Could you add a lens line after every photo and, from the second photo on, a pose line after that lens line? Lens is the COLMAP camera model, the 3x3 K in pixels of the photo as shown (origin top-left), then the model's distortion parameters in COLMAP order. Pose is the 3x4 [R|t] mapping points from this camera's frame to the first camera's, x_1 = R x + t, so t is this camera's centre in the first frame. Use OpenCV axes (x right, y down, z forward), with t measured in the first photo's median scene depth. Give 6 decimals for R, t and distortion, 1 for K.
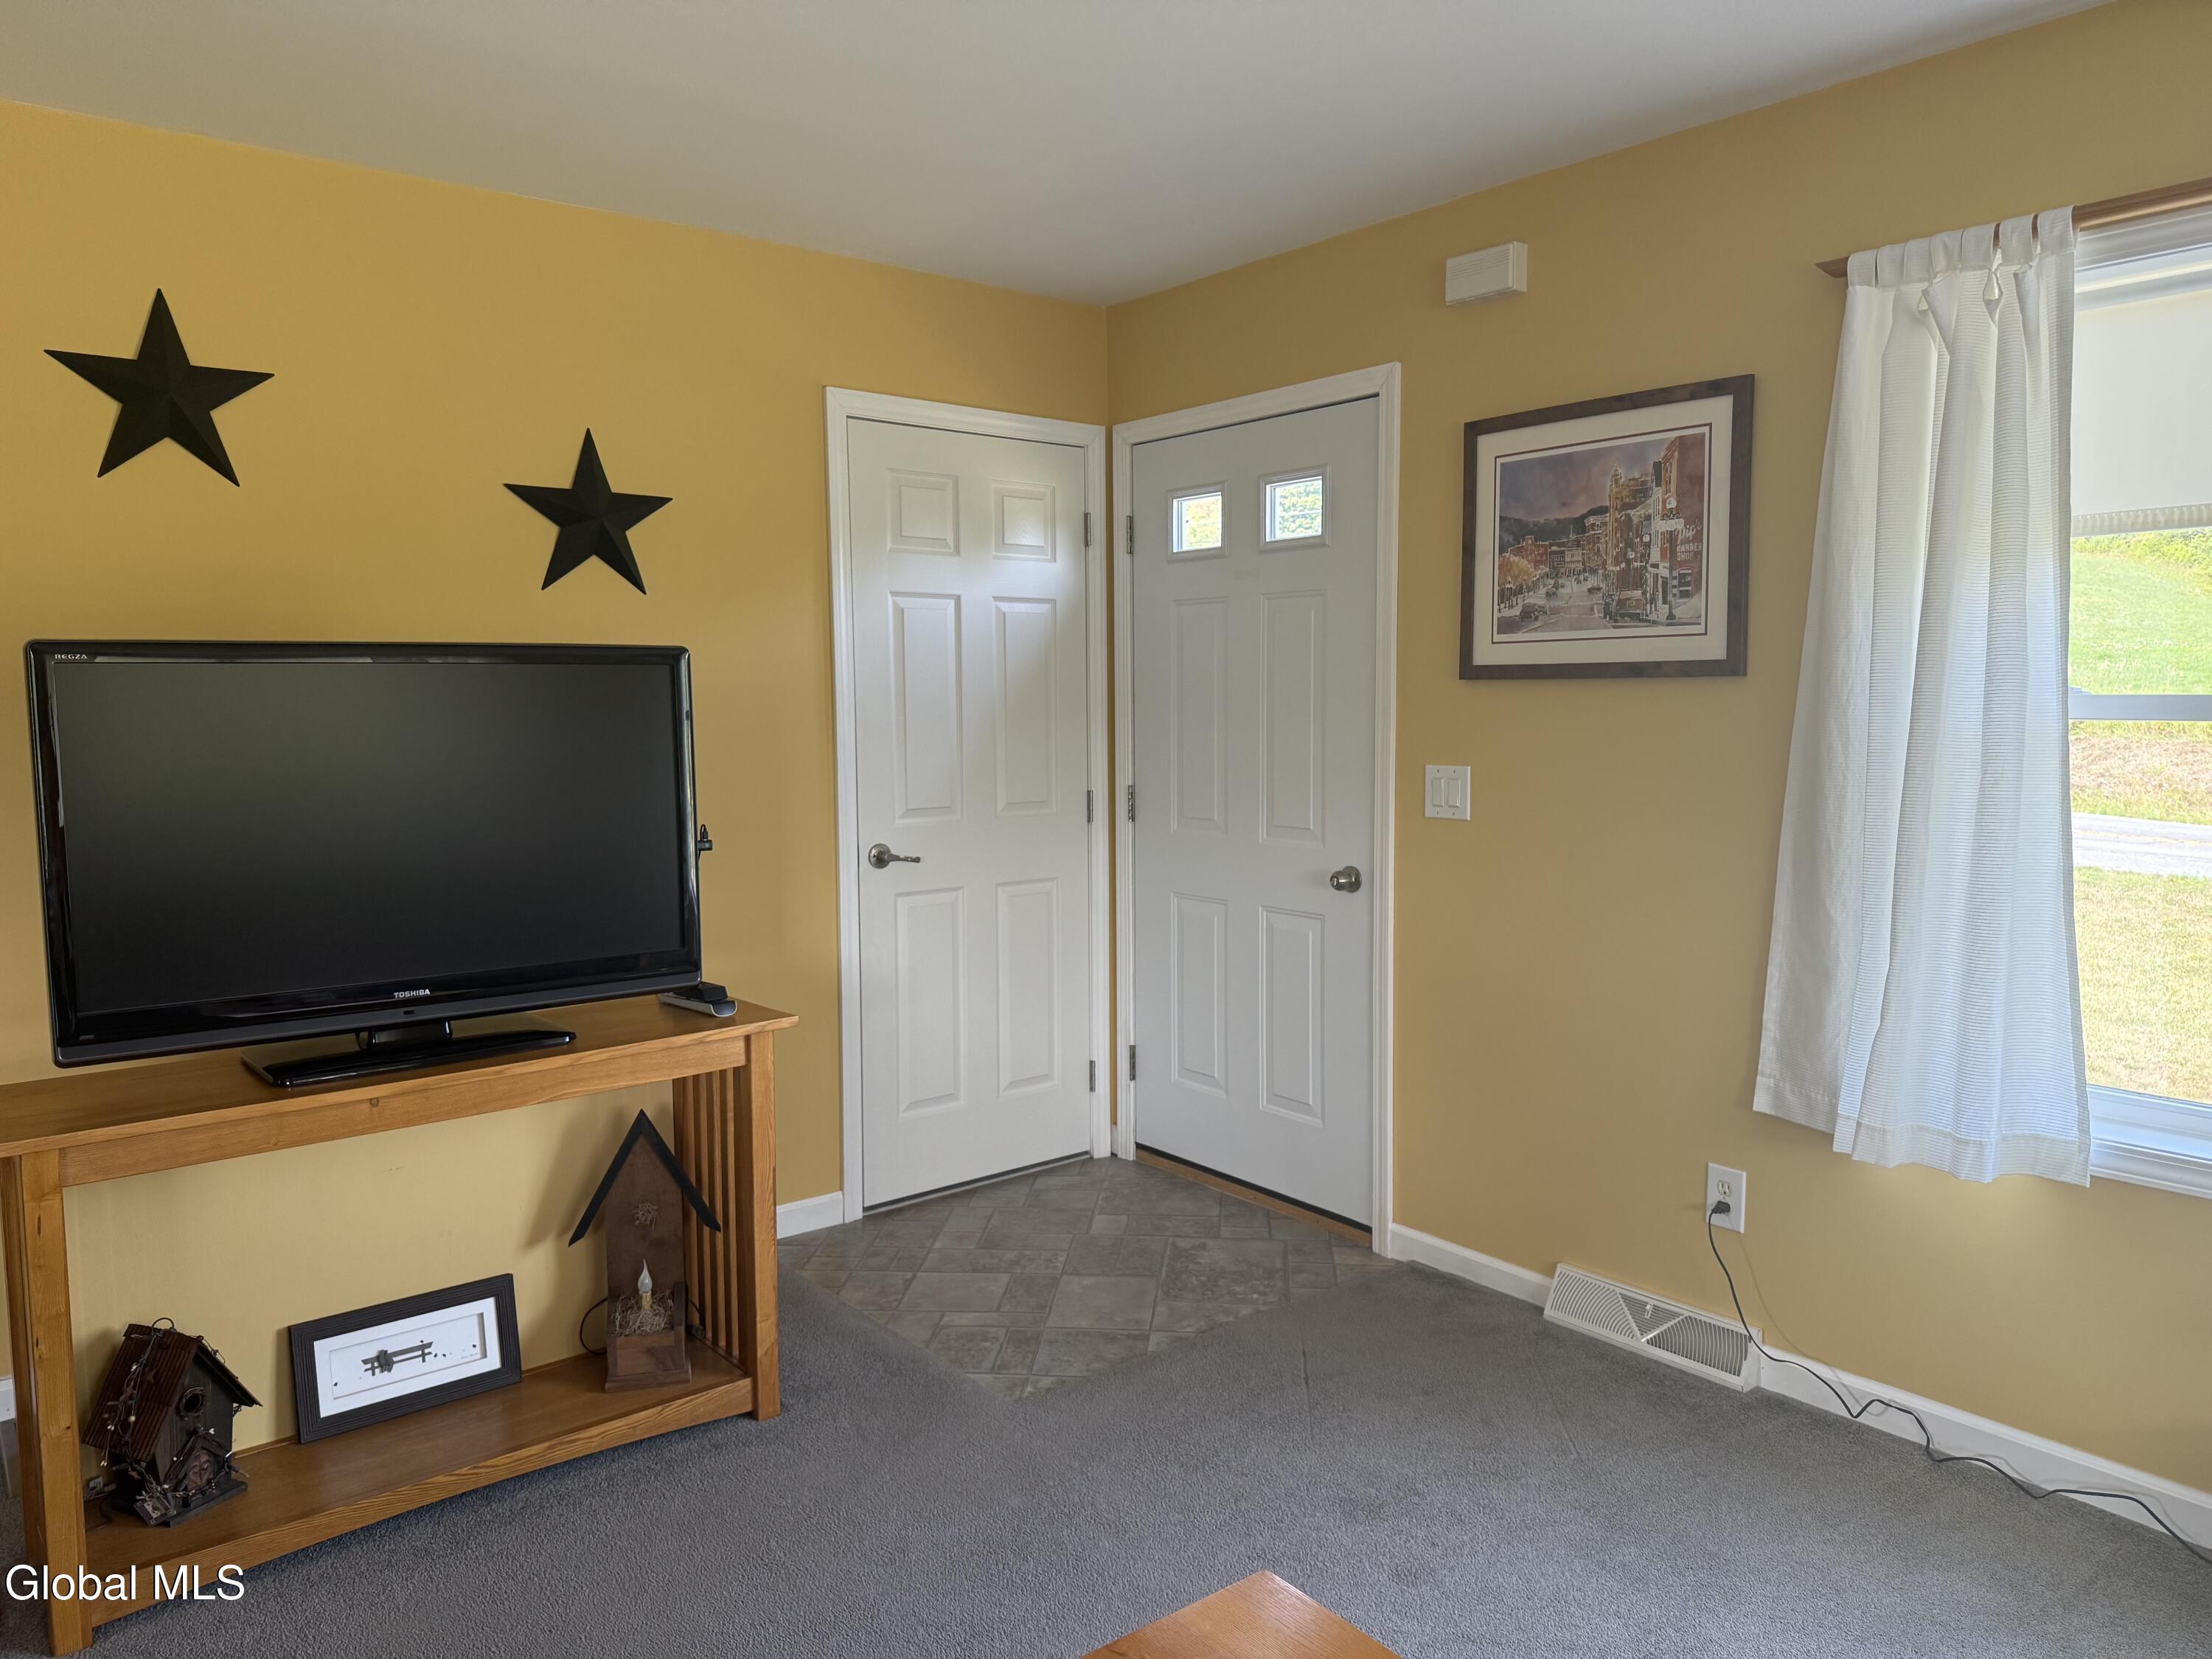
lens RADIAL K [[1548.2, 0, 1095.4], [0, 1548.2, 824.6], [0, 0, 1]] dist [0.064352, -0.013346]
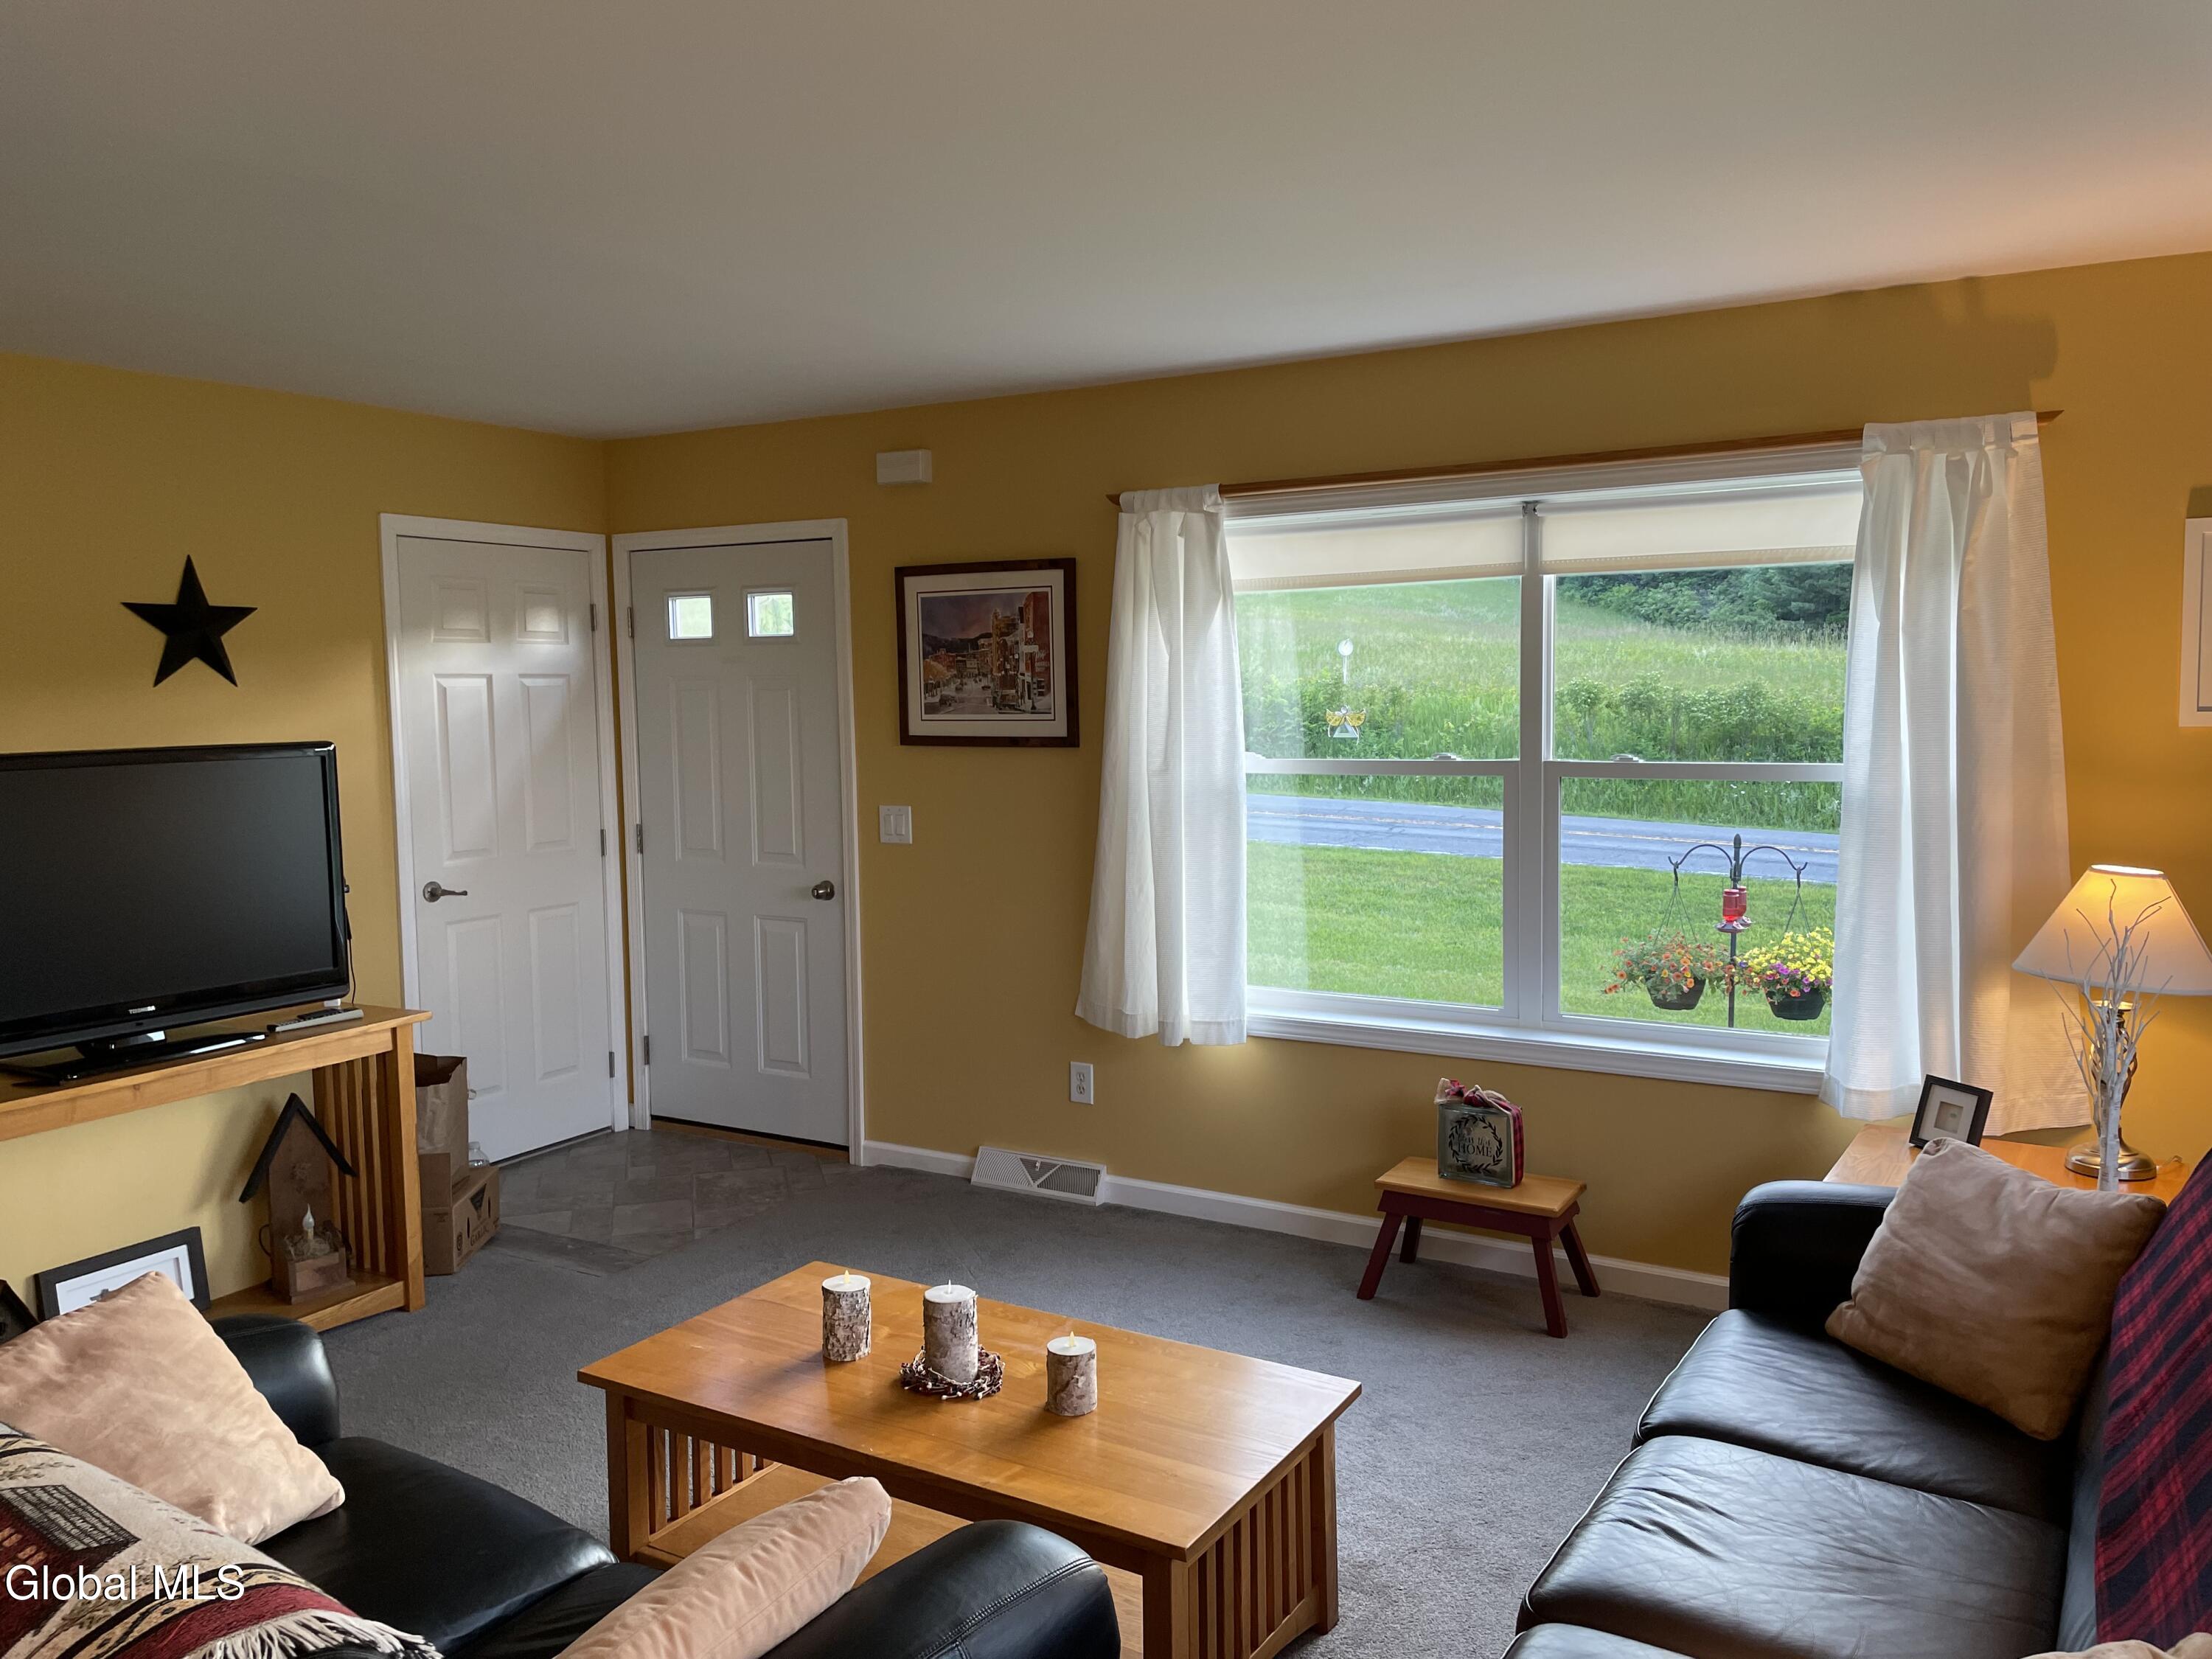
lens RADIAL K [[1683.2, 0, 1114.1], [0, 1683.2, 826.7], [0, 0, 1]] dist [0.117273, -0.010014]
pose [[0.933002, -0.036913, 0.357972, -0.139787], [0.038752, 0.999247, 0.002039, -0.014755], [-0.357778, 0.011970, 0.933730, -0.516660]]
